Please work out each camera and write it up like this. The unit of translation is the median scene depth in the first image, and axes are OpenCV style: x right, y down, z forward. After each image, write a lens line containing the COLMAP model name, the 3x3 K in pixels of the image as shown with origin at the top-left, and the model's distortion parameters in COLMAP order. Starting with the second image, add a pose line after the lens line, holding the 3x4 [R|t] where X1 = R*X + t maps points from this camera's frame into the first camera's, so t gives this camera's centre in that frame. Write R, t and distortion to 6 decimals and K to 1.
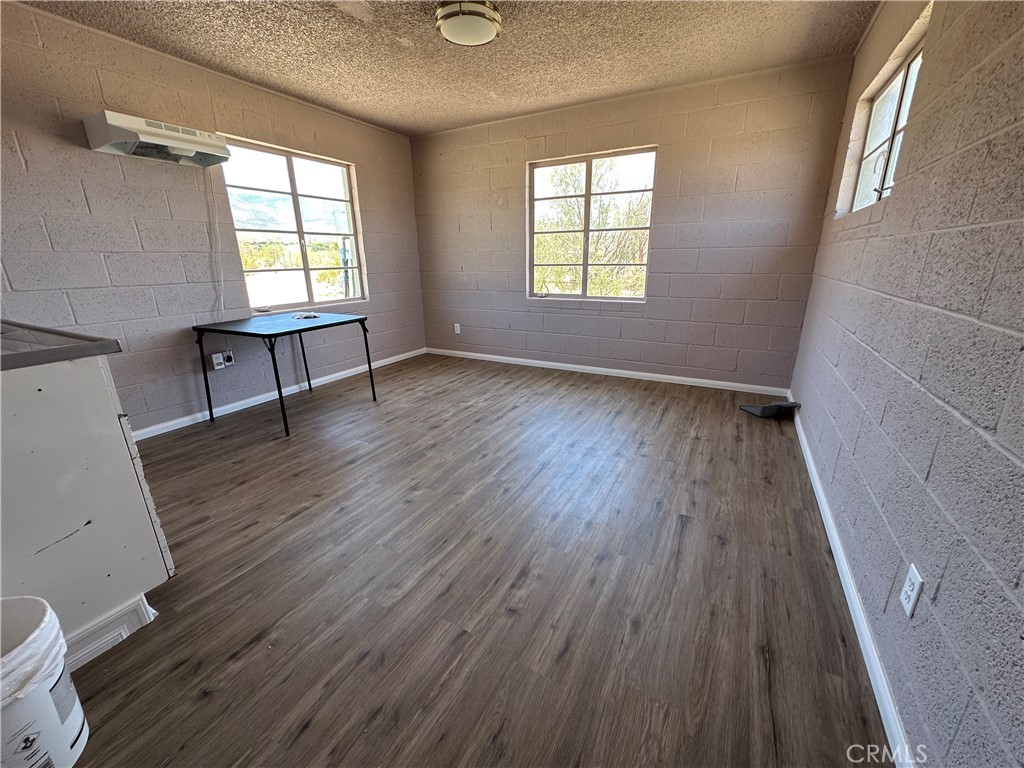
lens RADIAL K [[408.4, 0, 513.3], [0, 408.4, 384.7], [0, 0, 1]] dist [-0.005815, 0.000143]
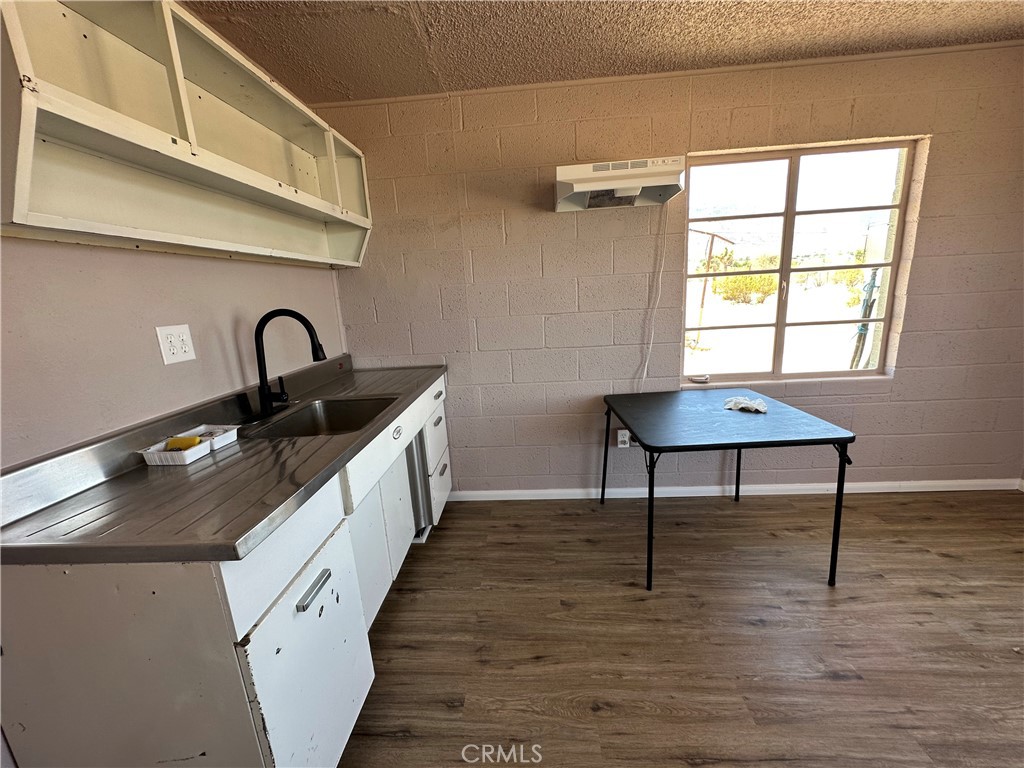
lens RADIAL K [[408.4, 0, 507.3], [0, 408.4, 384.0], [0, 0, 1]] dist [-0.005815, 0.000143]
pose [[0.418622, 0.187728, -0.888546, -0.105660], [-0.219915, 0.970237, 0.101379, -0.187297], [0.881132, 0.152965, 0.447446, 0.387837]]
